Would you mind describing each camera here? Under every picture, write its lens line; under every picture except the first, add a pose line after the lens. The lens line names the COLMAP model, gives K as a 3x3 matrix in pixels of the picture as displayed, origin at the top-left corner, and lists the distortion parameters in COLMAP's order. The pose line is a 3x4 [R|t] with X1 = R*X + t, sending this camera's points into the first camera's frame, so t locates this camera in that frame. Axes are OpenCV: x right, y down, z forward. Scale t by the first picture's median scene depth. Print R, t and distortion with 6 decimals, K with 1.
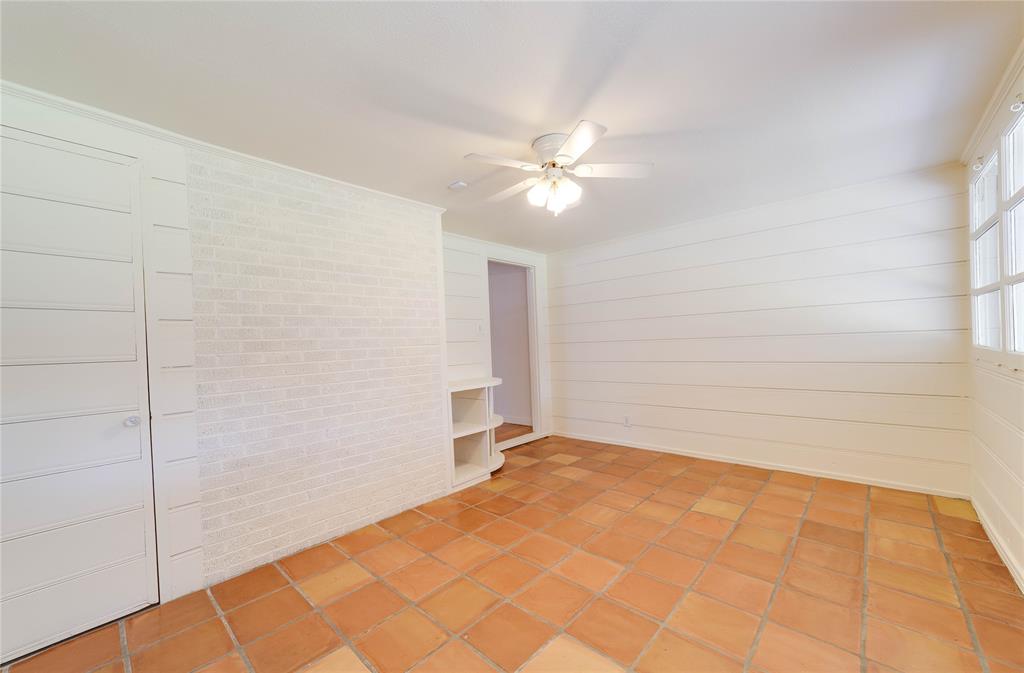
lens RADIAL K [[411.7, 0, 496.0], [0, 411.7, 352.7], [0, 0, 1]] dist [0.019389, 0.009904]
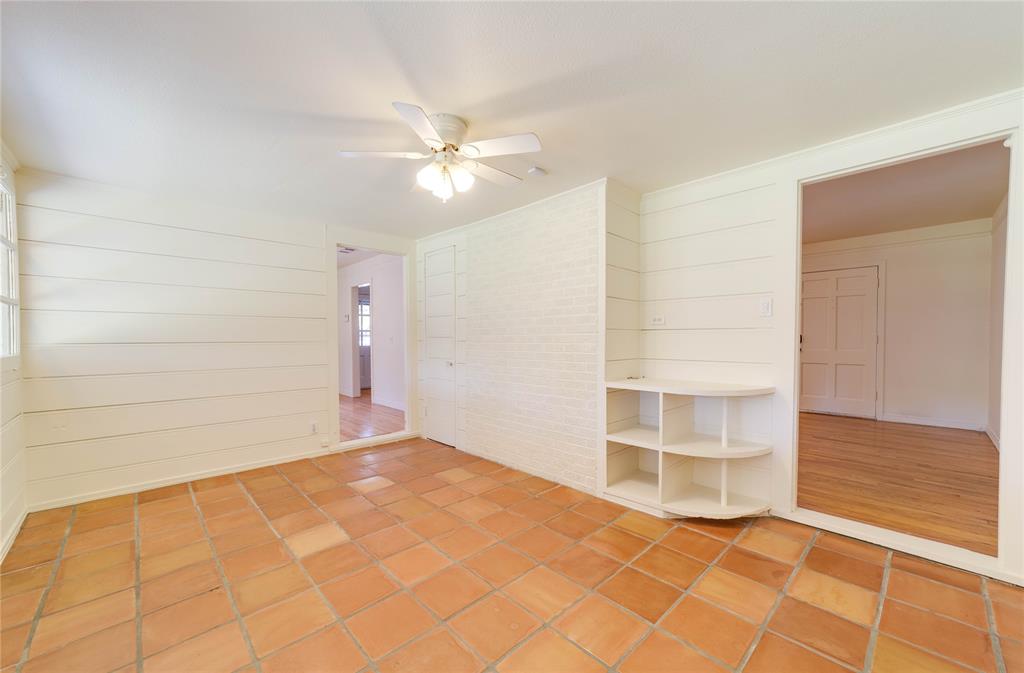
lens RADIAL K [[401.8, 0, 506.7], [0, 401.8, 340.7], [0, 0, 1]] dist [-0.015375, 0.009216]
pose [[-0.084663, 0.031798, -0.995902, 0.966210], [-0.013122, 0.999368, 0.033025, -0.031683], [0.996323, 0.015864, -0.084192, 1.097155]]
